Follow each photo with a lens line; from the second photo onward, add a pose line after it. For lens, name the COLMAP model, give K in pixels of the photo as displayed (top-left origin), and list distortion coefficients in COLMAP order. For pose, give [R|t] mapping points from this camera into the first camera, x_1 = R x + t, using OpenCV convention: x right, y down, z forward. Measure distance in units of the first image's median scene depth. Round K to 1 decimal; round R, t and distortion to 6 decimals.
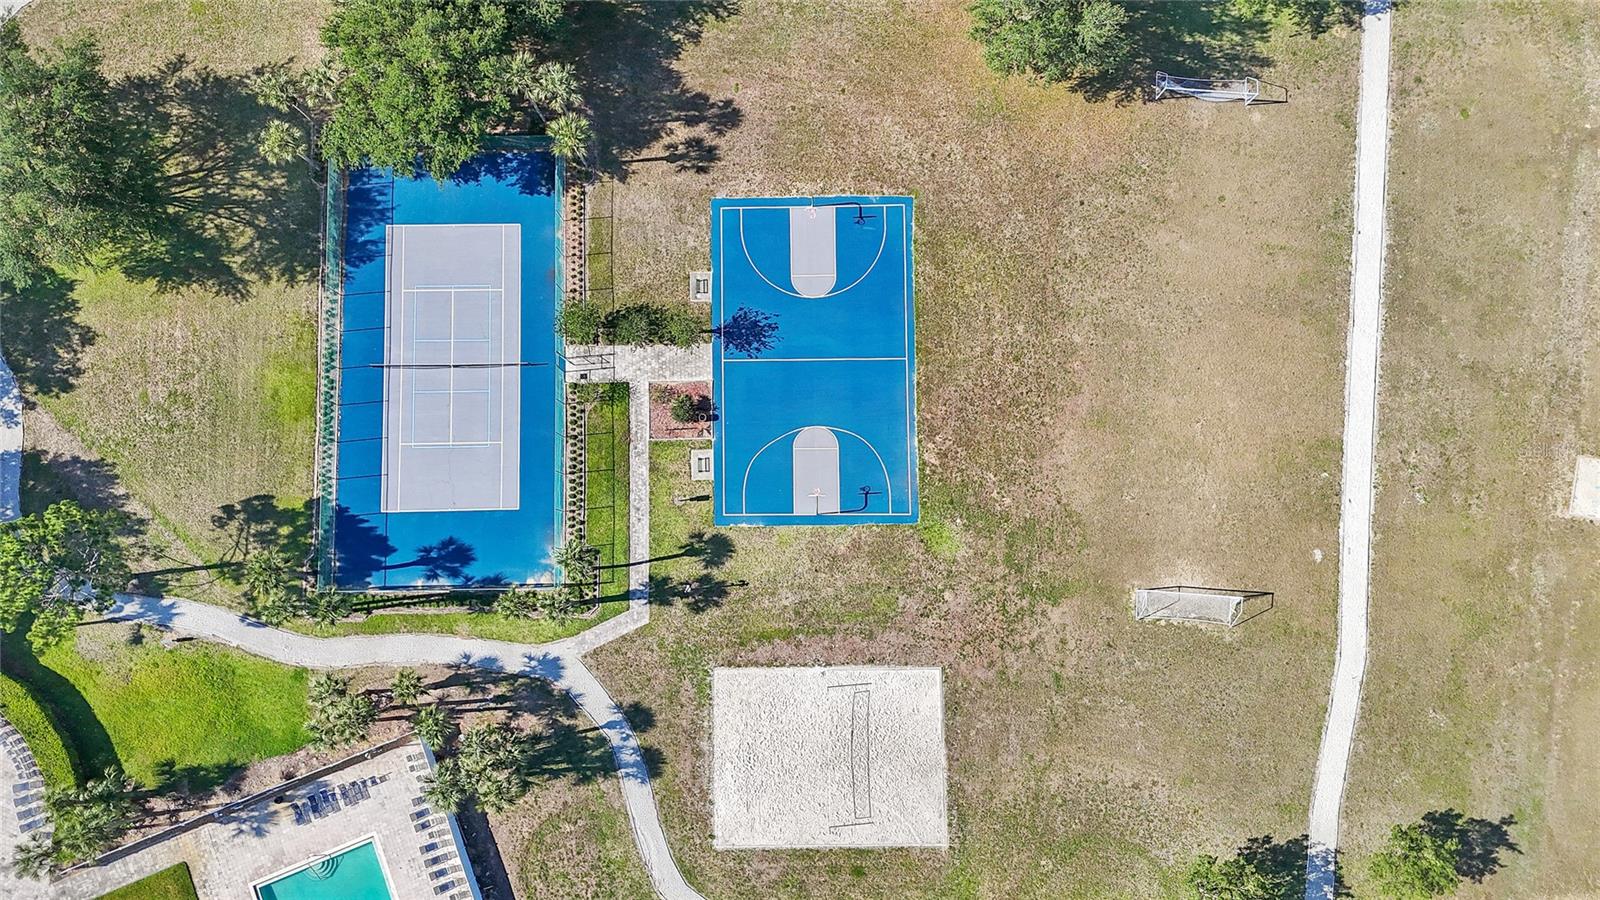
lens RADIAL K [[1176.9, 0, 800.0], [0, 1176.9, 450.0], [0, 0, 1]] dist [0.083070, -0.077364]
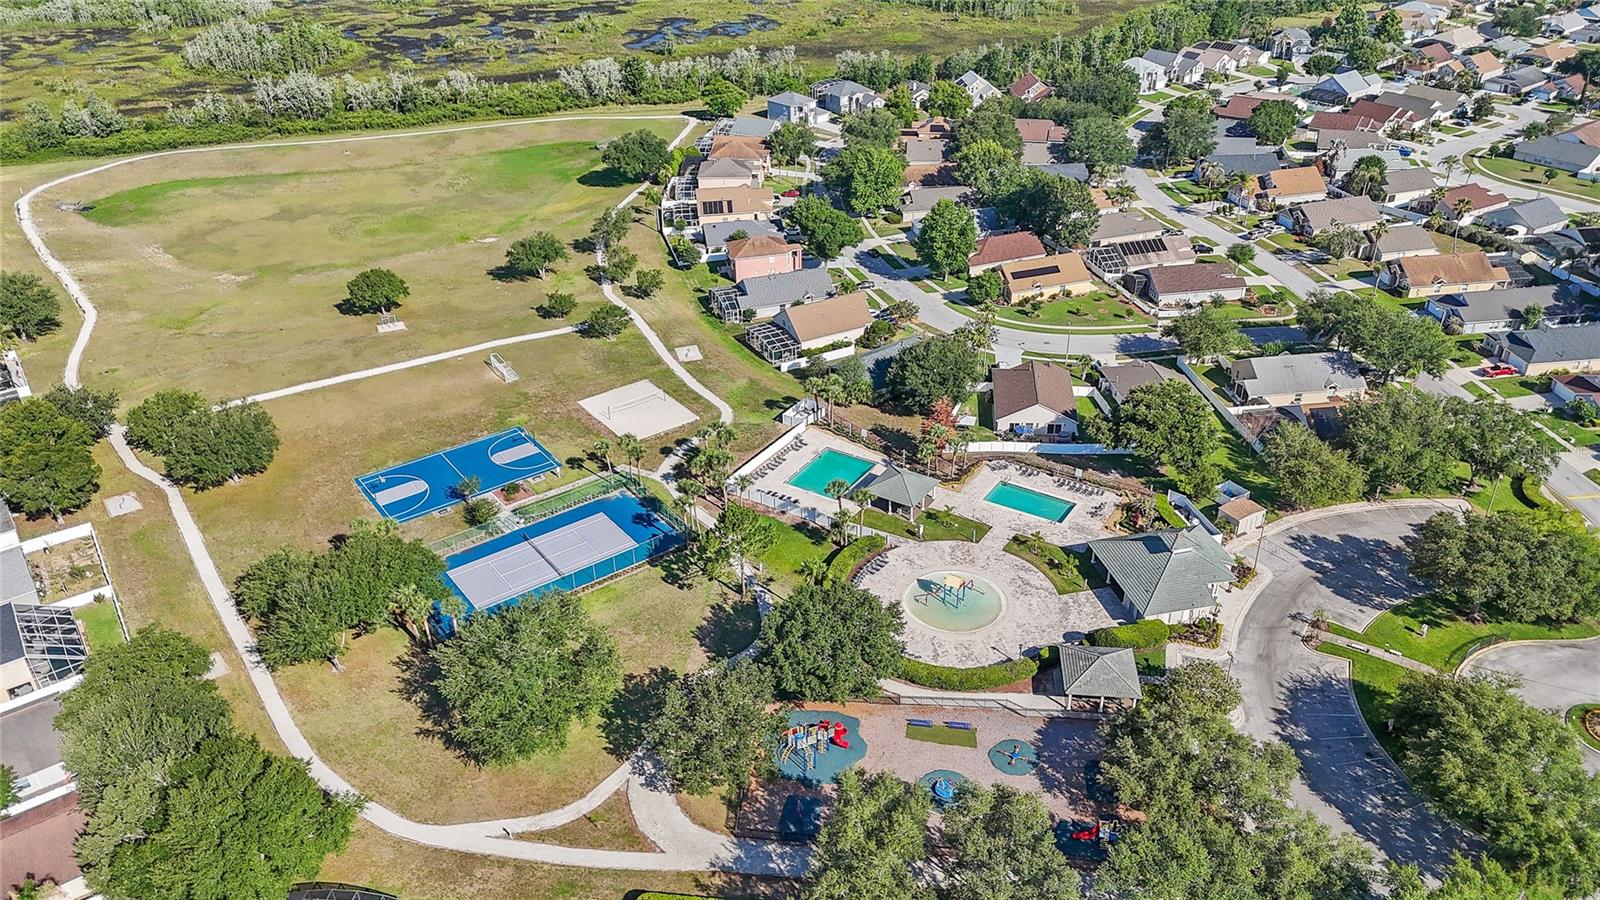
lens RADIAL K [[1176.9, 0, 800.0], [0, 1176.9, 450.0], [0, 0, 1]] dist [0.083070, -0.077364]
pose [[-0.579111, -0.395396, 0.712947, -1.685885], [0.812943, -0.214346, 0.541461, -0.669558], [-0.061274, 0.893151, 0.445564, 0.086230]]
